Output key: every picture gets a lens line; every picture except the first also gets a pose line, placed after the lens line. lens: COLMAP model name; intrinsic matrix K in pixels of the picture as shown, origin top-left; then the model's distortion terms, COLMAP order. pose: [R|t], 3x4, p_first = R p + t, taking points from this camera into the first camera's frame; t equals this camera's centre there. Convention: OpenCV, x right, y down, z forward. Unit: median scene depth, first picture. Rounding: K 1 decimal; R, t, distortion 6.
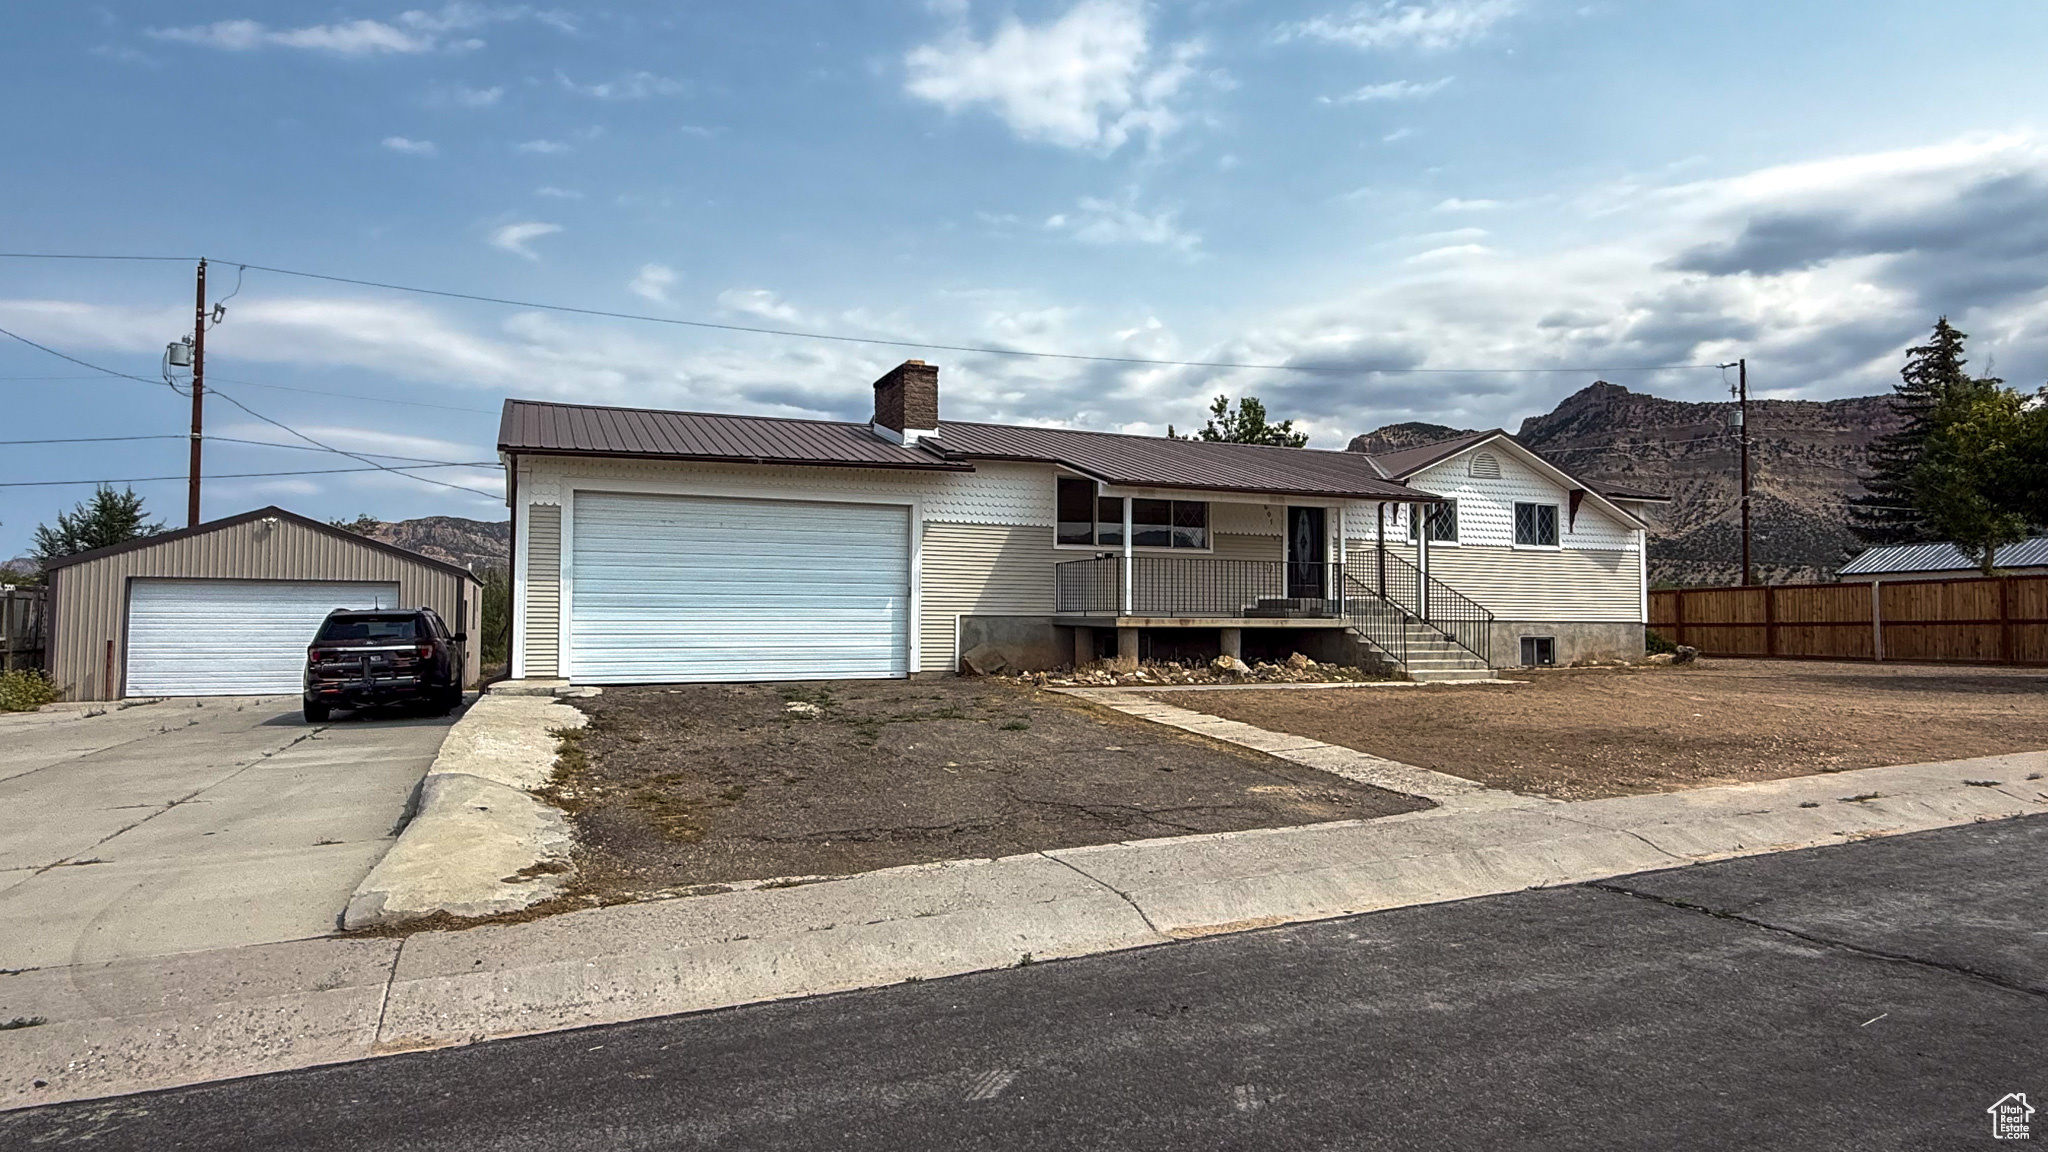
lens RADIAL K [[1192.3, 0, 1024.0], [0, 1192.3, 576.0], [0, 0, 1]] dist [0.000457, 0.000245]
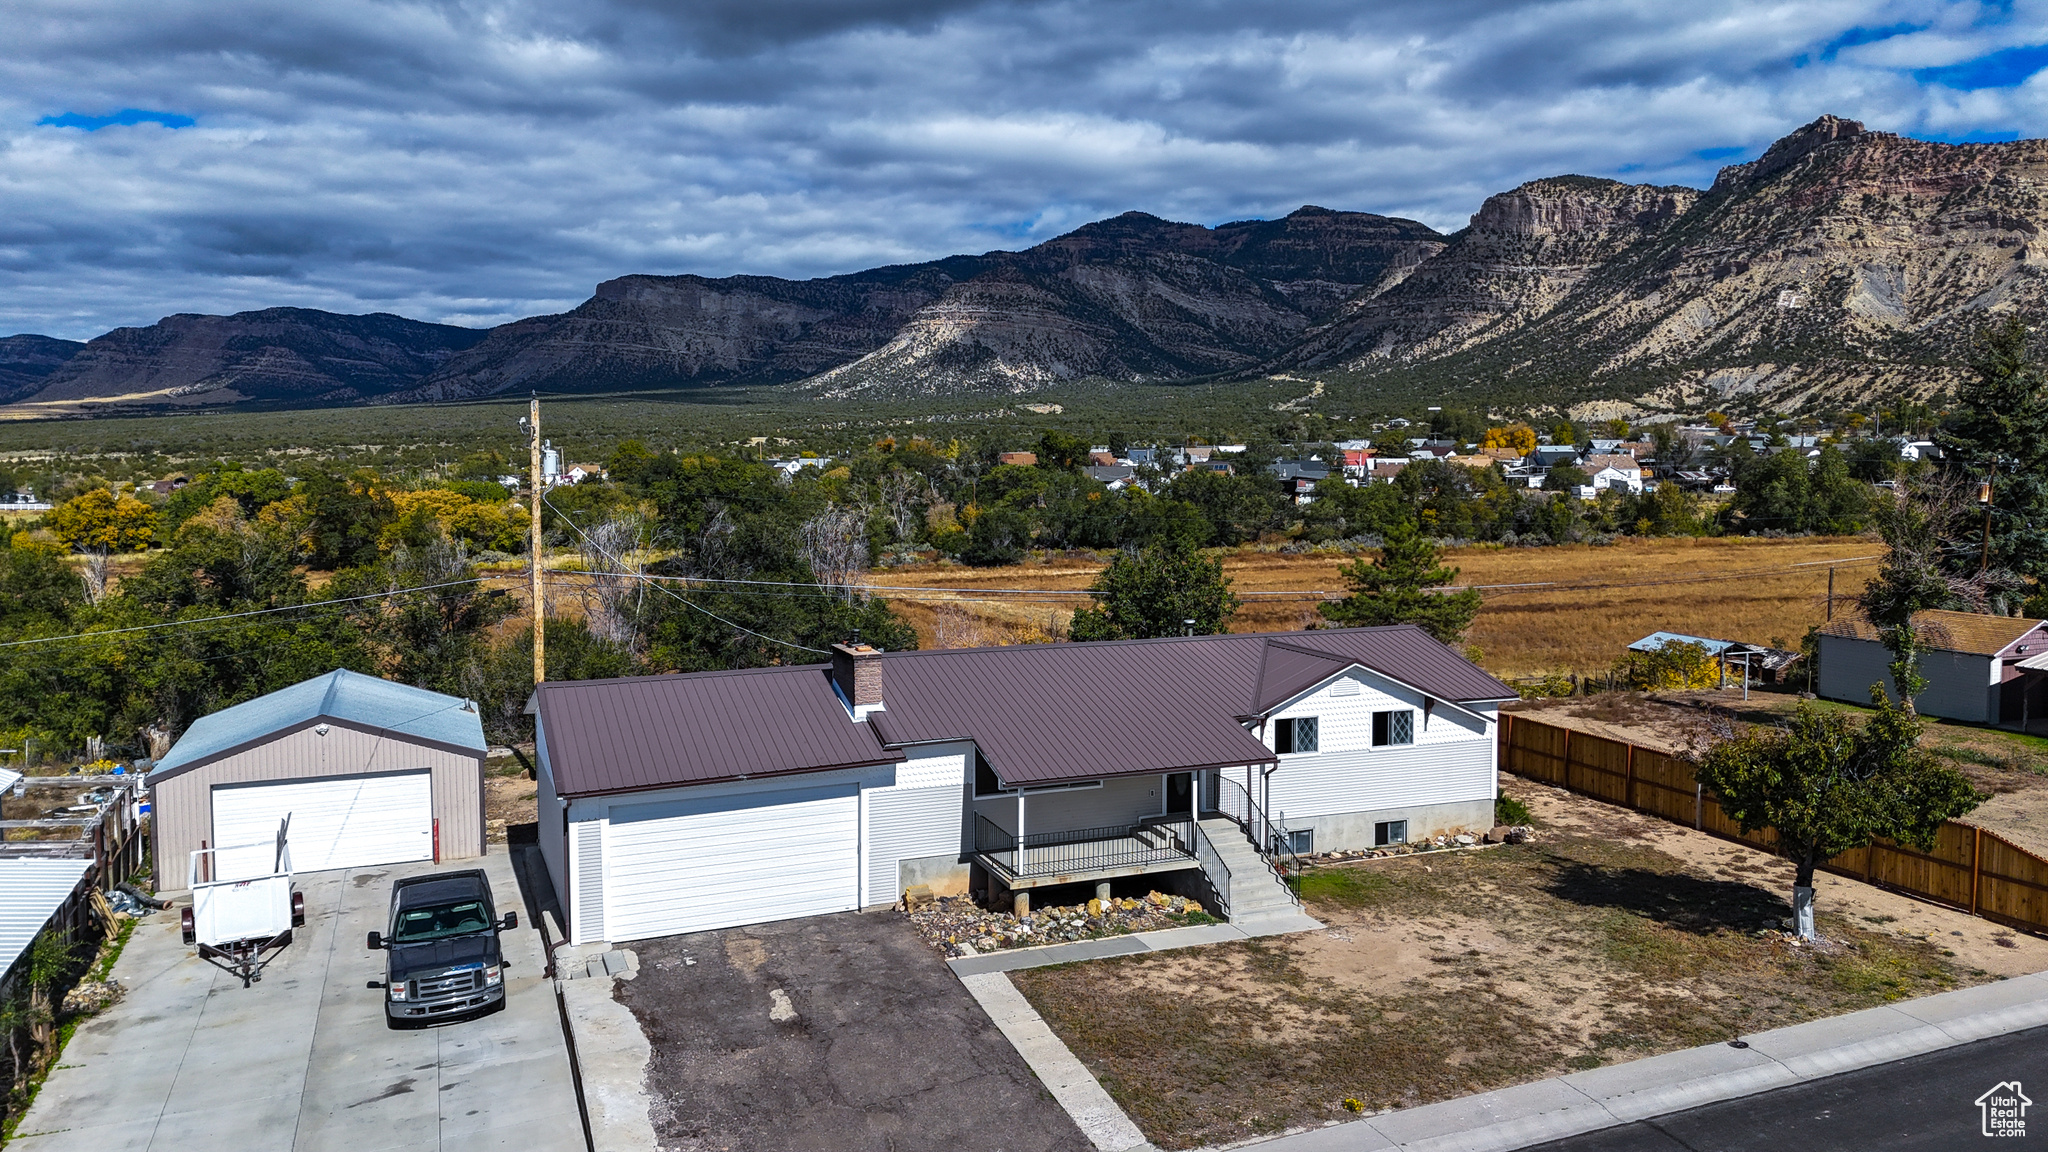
lens RADIAL K [[1525.3, 0, 1024.0], [0, 1525.3, 576.0], [0, 0, 1]] dist [0.040695, -0.002823]
pose [[0.999773, -0.004289, -0.020872, 0.096078], [0.006885, 0.992015, 0.125931, -0.389567], [0.020165, -0.126046, 0.991819, -0.501649]]
